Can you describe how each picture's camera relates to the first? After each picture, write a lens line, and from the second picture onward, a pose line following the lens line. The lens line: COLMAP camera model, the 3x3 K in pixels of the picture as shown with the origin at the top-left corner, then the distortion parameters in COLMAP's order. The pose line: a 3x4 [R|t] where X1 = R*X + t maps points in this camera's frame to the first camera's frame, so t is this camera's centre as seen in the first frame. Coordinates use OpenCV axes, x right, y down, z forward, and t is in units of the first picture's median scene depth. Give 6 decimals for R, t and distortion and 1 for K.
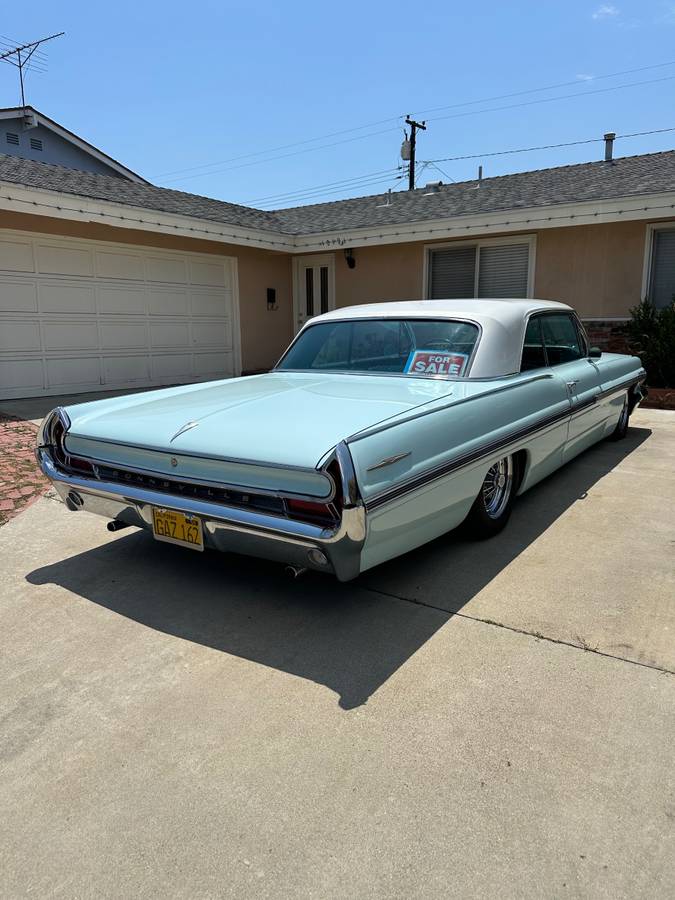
lens RADIAL K [[624.7, 0, 337.5], [0, 624.7, 450.0], [0, 0, 1]] dist [0.005426, -0.008465]
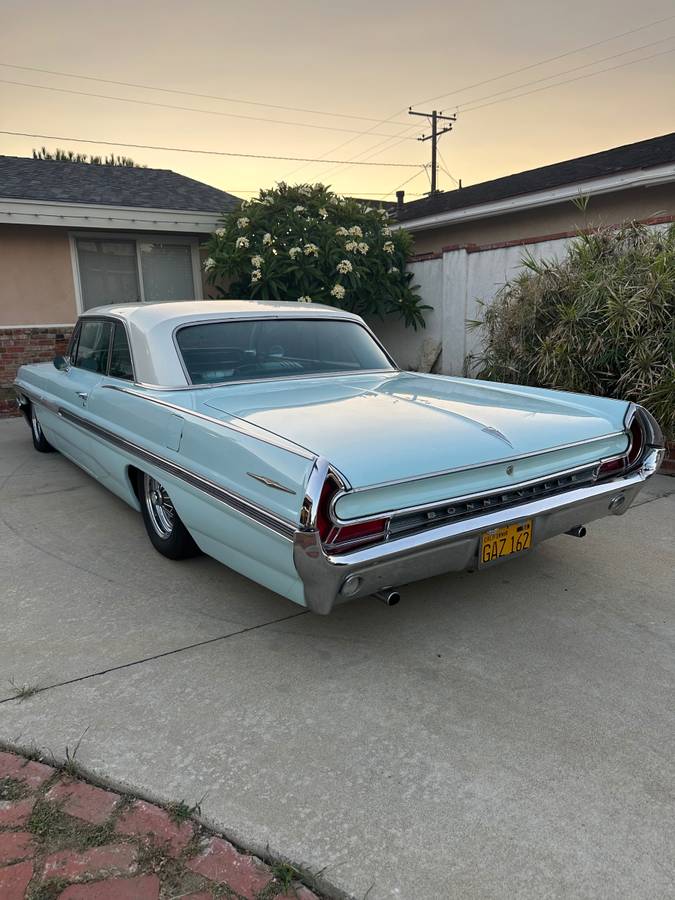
lens RADIAL K [[627.2, 0, 342.1], [0, 627.2, 454.8], [0, 0, 1]] dist [-0.000067, -0.004112]
pose [[0.360677, -0.197202, 0.911605, -1.012394], [0.206184, 0.970069, 0.128273, -0.145908], [-0.909616, 0.141693, 0.390541, 0.745408]]
